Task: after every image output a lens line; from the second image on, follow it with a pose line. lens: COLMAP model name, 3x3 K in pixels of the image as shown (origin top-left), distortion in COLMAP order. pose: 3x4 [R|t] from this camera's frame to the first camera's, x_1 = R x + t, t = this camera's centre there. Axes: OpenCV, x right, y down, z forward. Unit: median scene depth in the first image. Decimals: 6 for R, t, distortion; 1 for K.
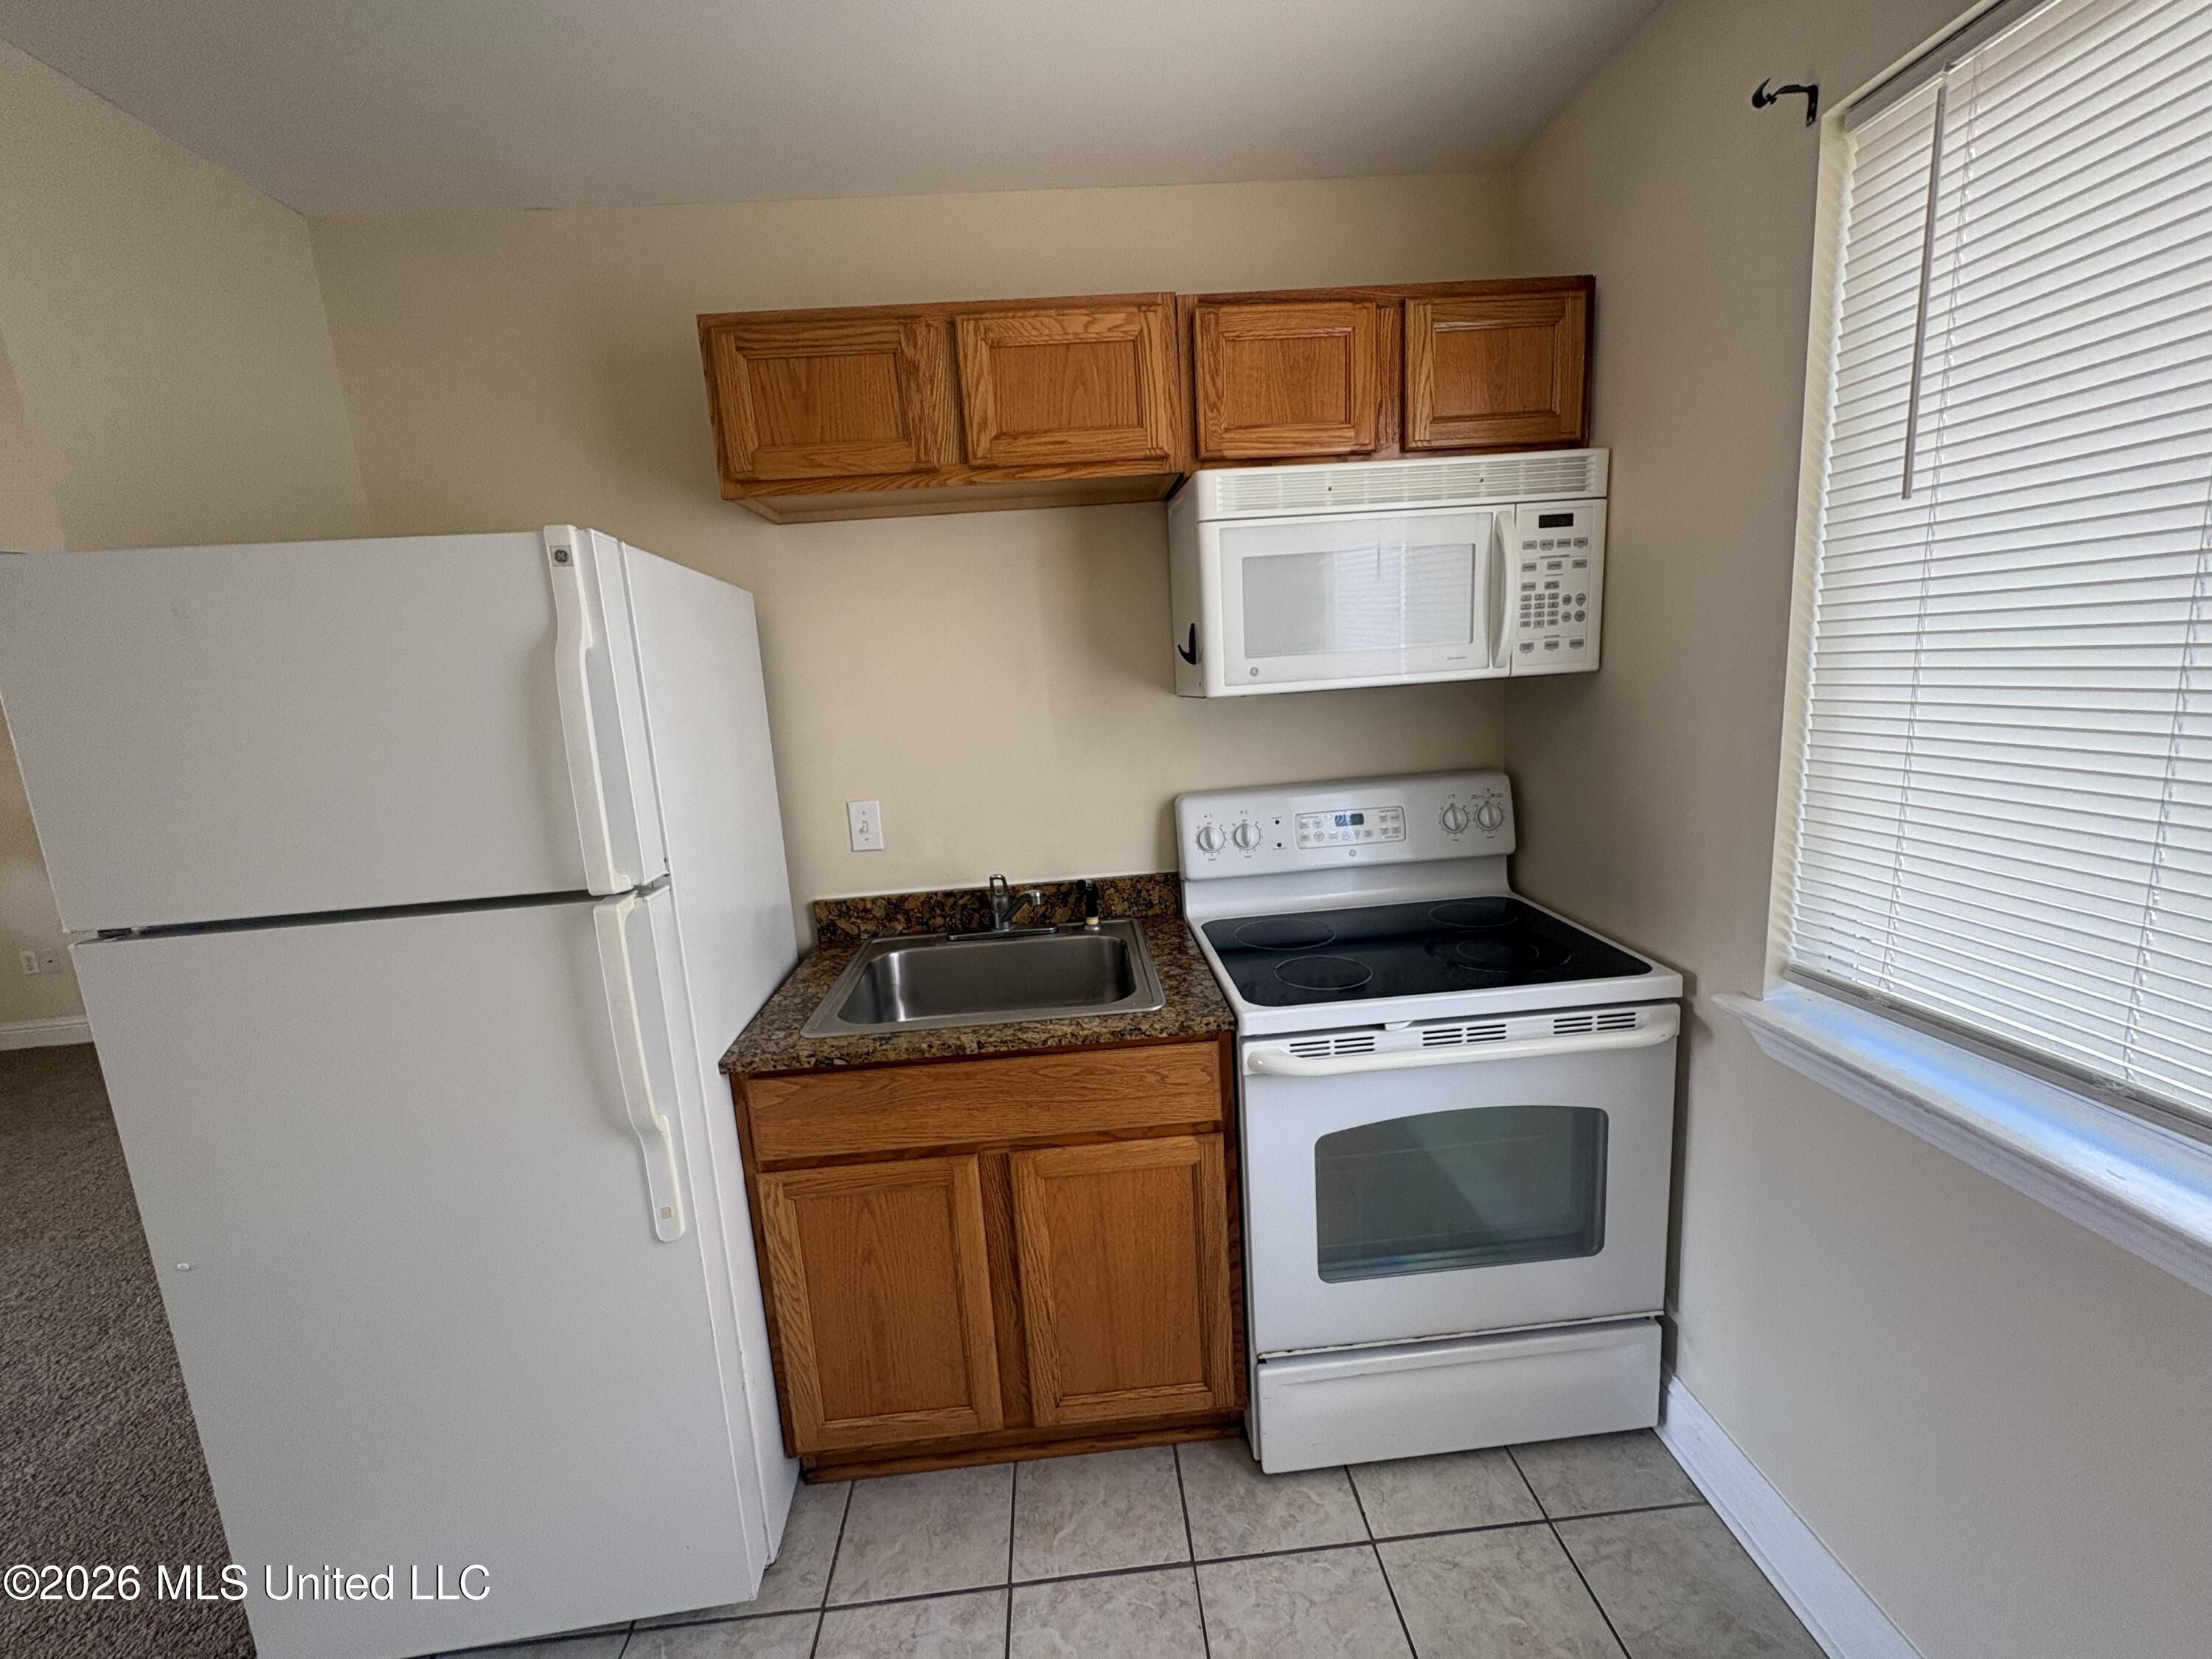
lens RADIAL K [[881.5, 0, 1104.3], [0, 881.5, 826.7], [0, 0, 1]] dist [0.000510, 0.000732]
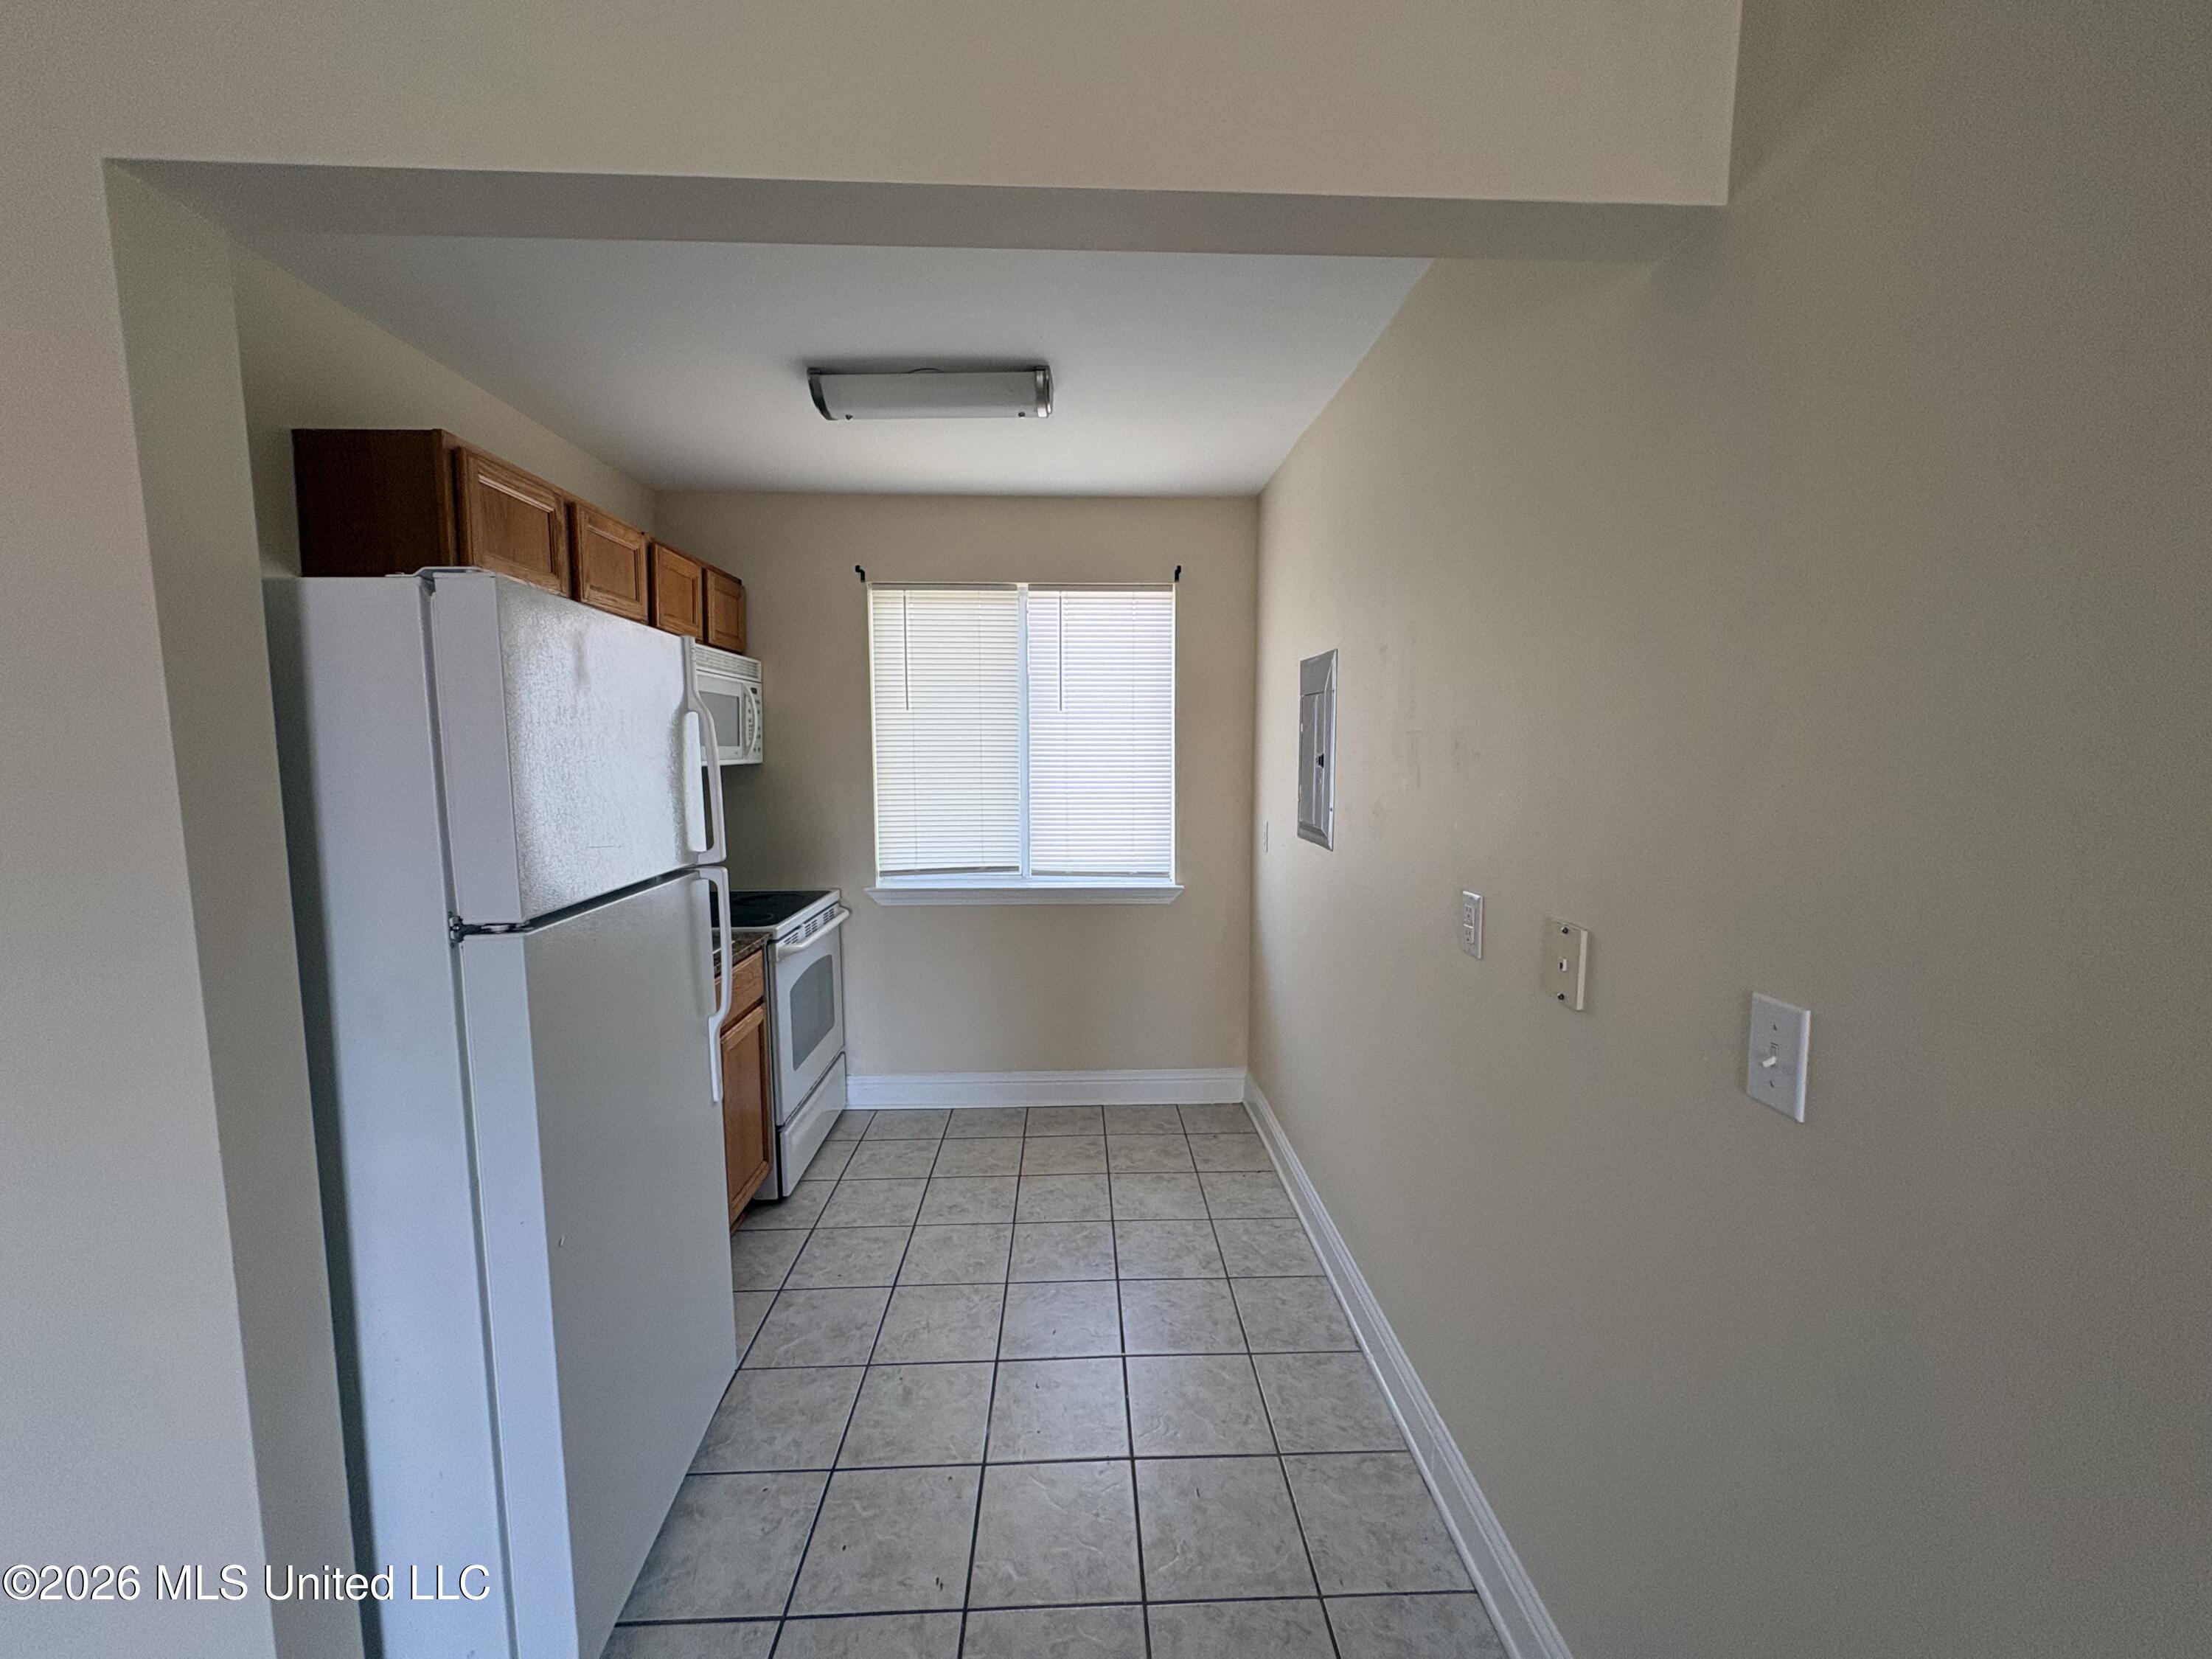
lens RADIAL K [[881.5, 0, 1104.3], [0, 881.5, 826.7], [0, 0, 1]] dist [0.000510, 0.000732]
pose [[0.029364, -0.024033, 0.999280, -1.587278], [0.180230, 0.983453, 0.018356, 0.081894], [-0.983186, 0.179562, 0.033209, 0.180566]]
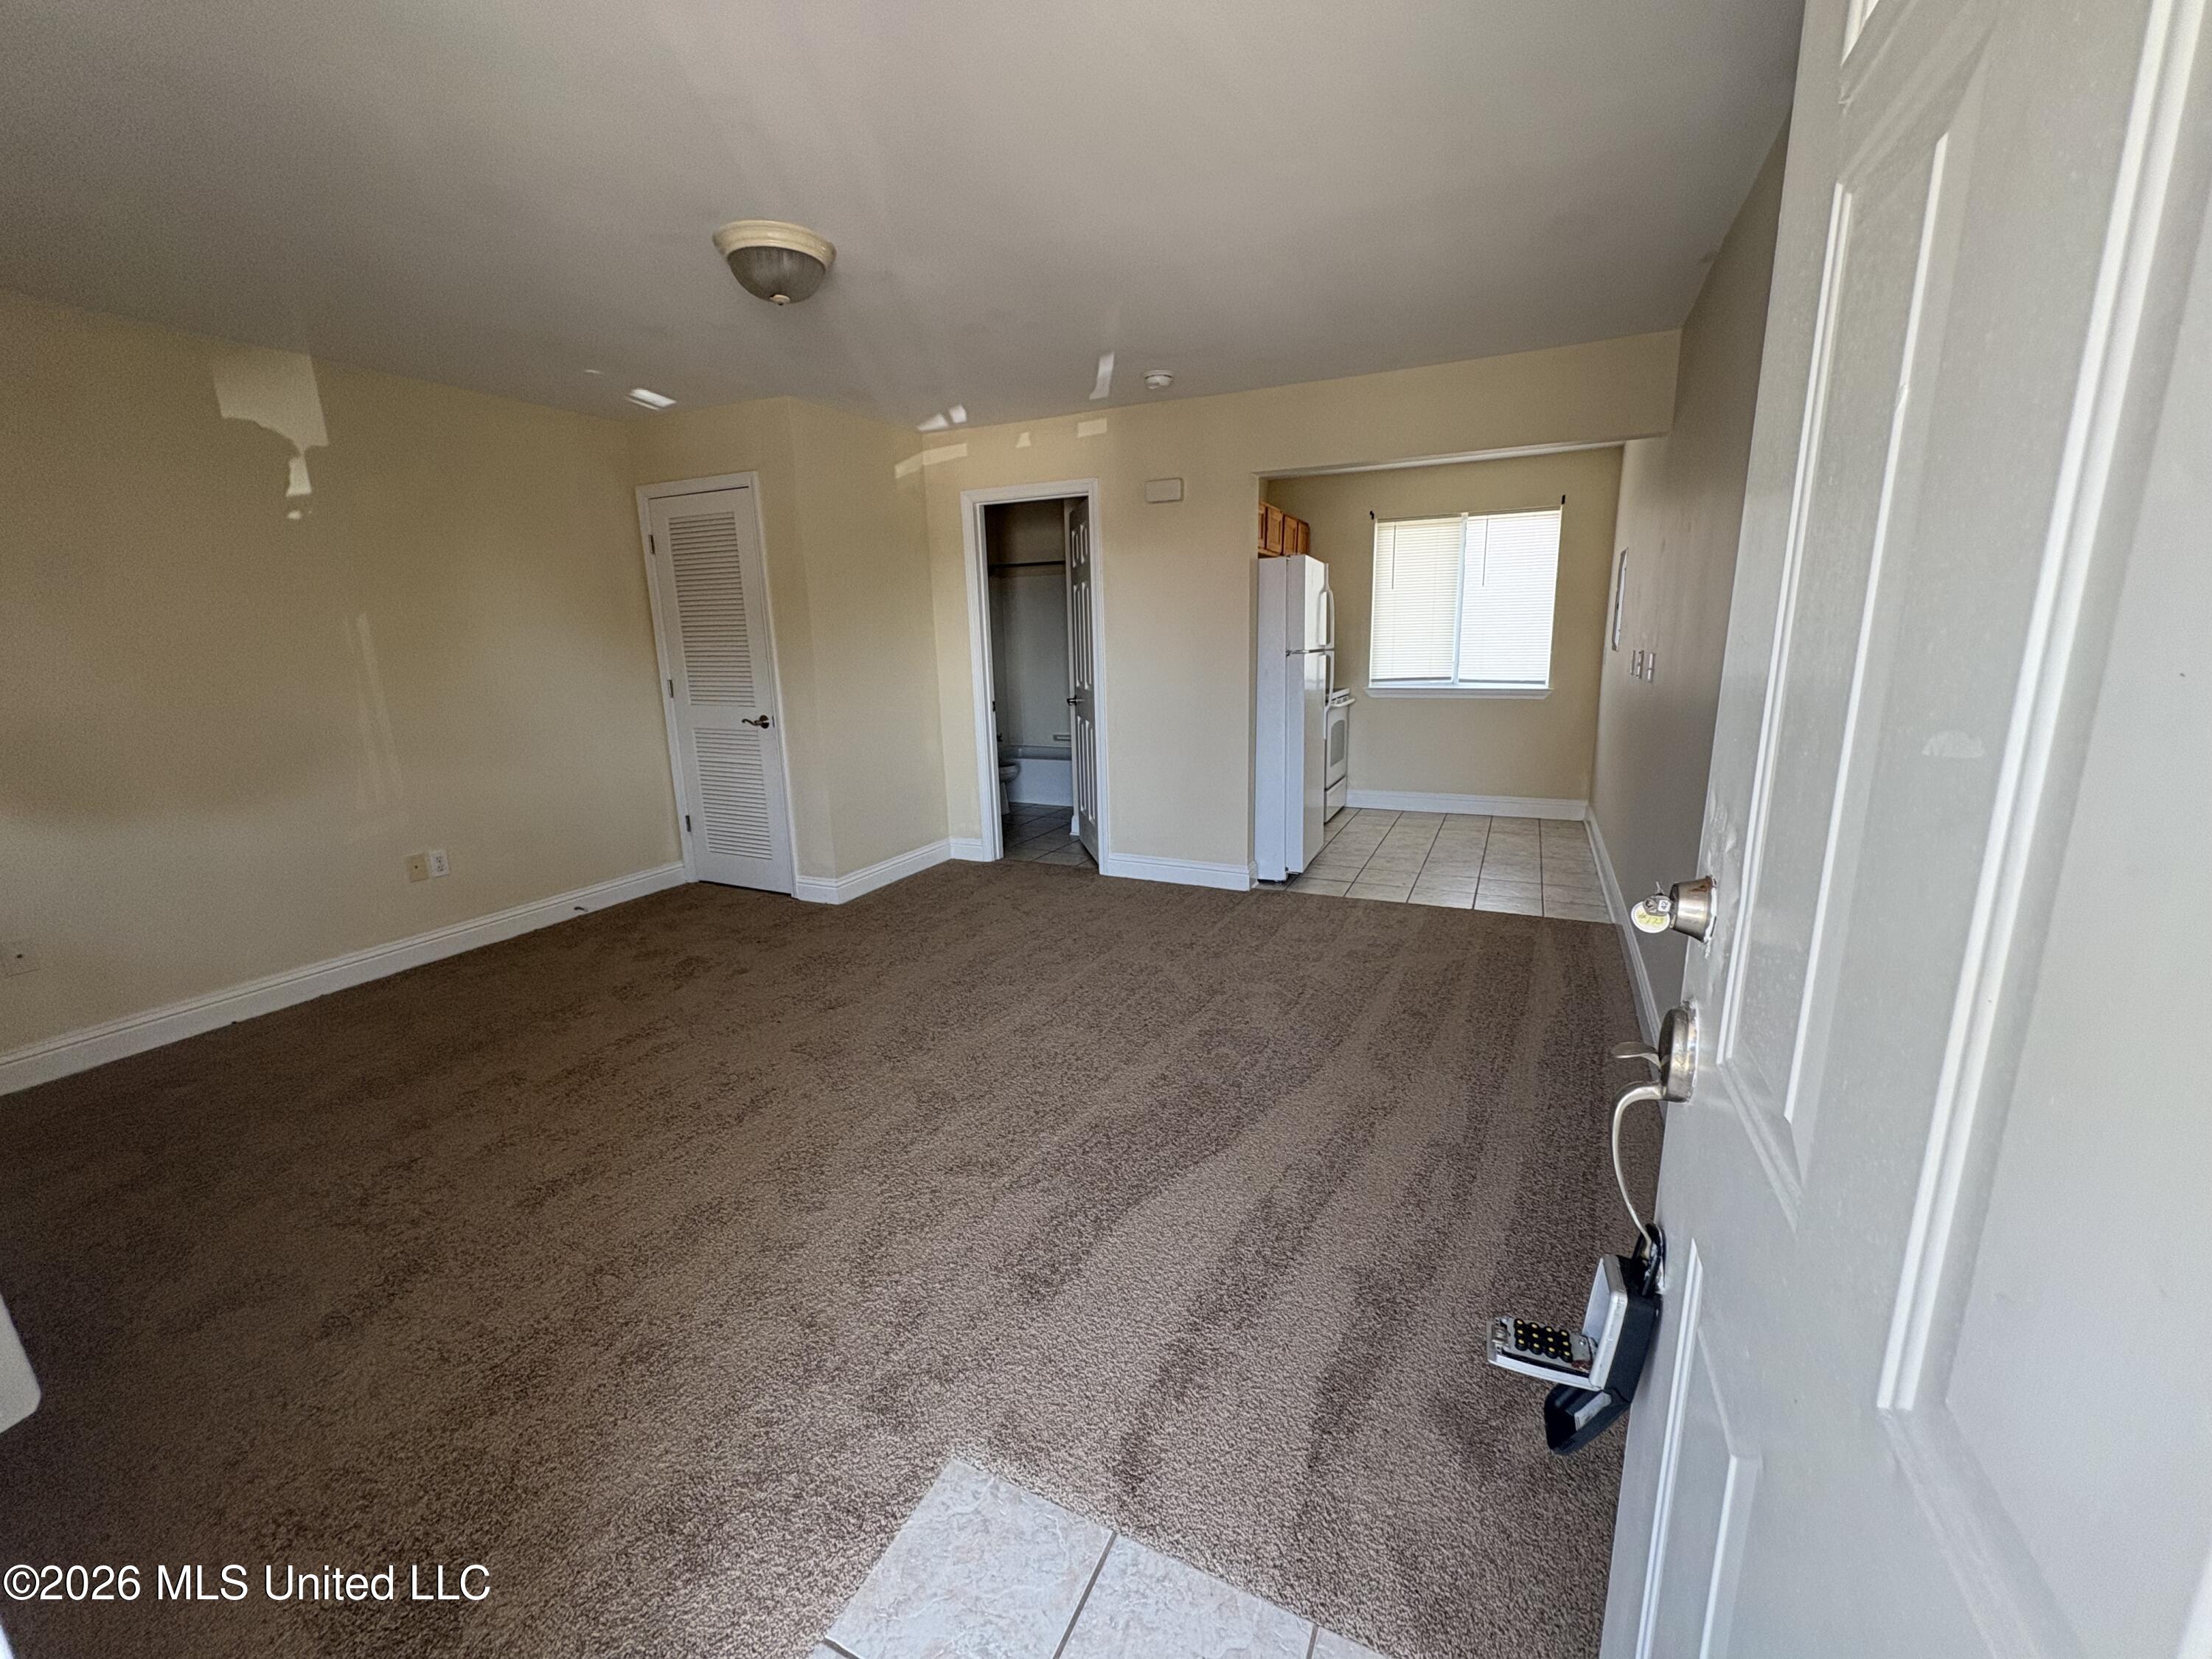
lens RADIAL K [[881.5, 0, 1104.3], [0, 881.5, 826.7], [0, 0, 1]] dist [0.000510, 0.000732]
pose [[0.485933, -0.128814, 0.864451, -3.679972], [0.149004, 0.986809, 0.063288, 0.369198], [-0.861201, 0.098053, 0.498717, -0.086645]]
